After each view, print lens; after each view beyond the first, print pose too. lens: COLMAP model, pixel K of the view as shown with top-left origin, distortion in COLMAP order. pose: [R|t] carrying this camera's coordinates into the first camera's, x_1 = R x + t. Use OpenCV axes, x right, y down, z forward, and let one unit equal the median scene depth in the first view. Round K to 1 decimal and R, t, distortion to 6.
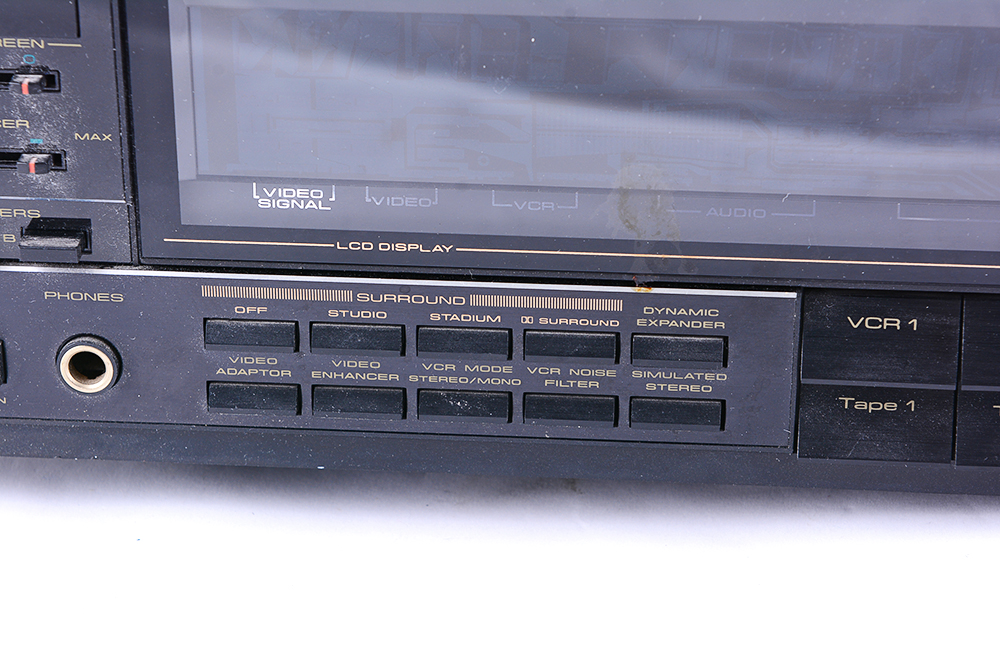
lens RADIAL K [[2309.6, 0, 500.0], [0, 2309.6, 334.0], [0, 0, 1]] dist [0.052607, -0.172427]
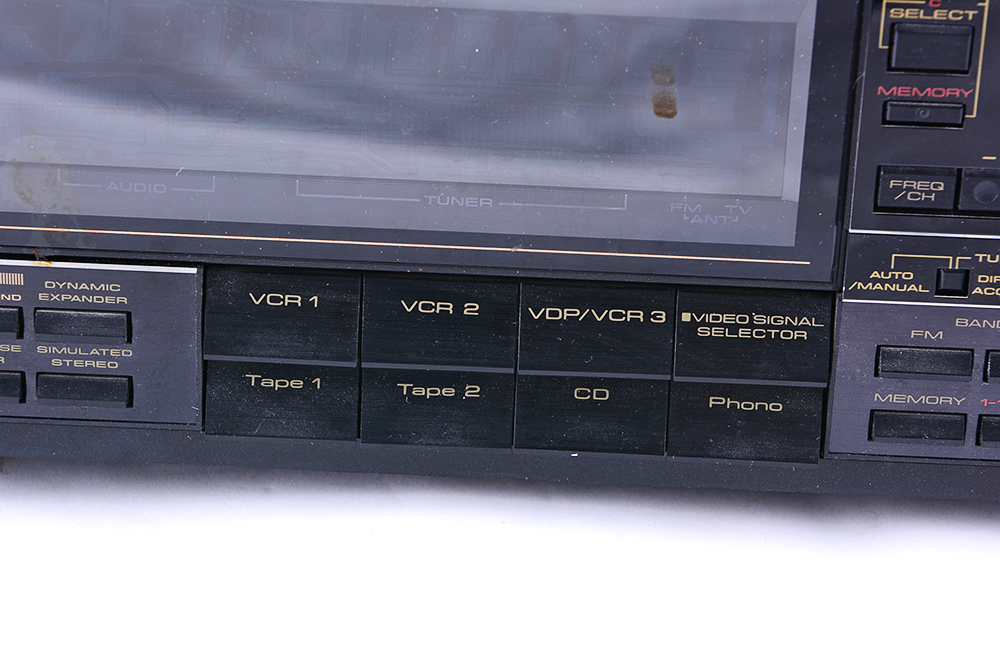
lens RADIAL K [[2309.6, 0, 500.0], [0, 2309.6, 334.0], [0, 0, 1]] dist [0.052607, -0.172427]
pose [[0.998680, 0.010027, 0.050378, 0.208172], [-0.008501, 0.999501, -0.030425, 0.039777], [-0.050658, 0.029957, 0.998267, -0.006045]]
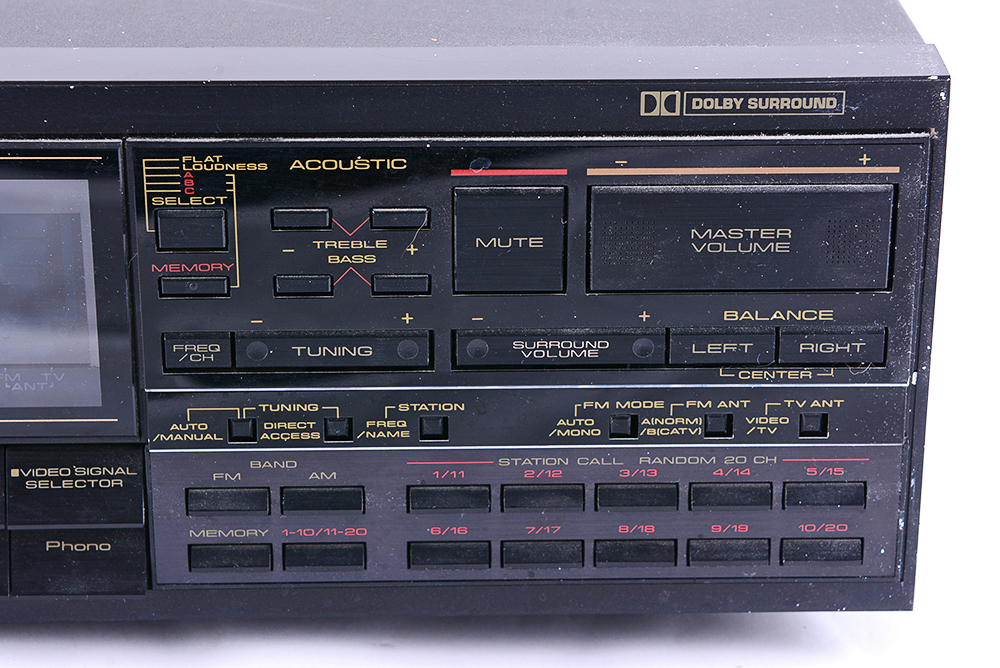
lens RADIAL K [[1991.8, 0, 500.3], [0, 1991.8, 373.6], [0, 0, 1]] dist [0.075115, 0.250588]
pose [[0.995843, -0.038071, 0.082754, 0.500311], [0.045280, 0.995174, -0.087053, 0.049713], [-0.079041, 0.090438, 0.992761, -0.019449]]
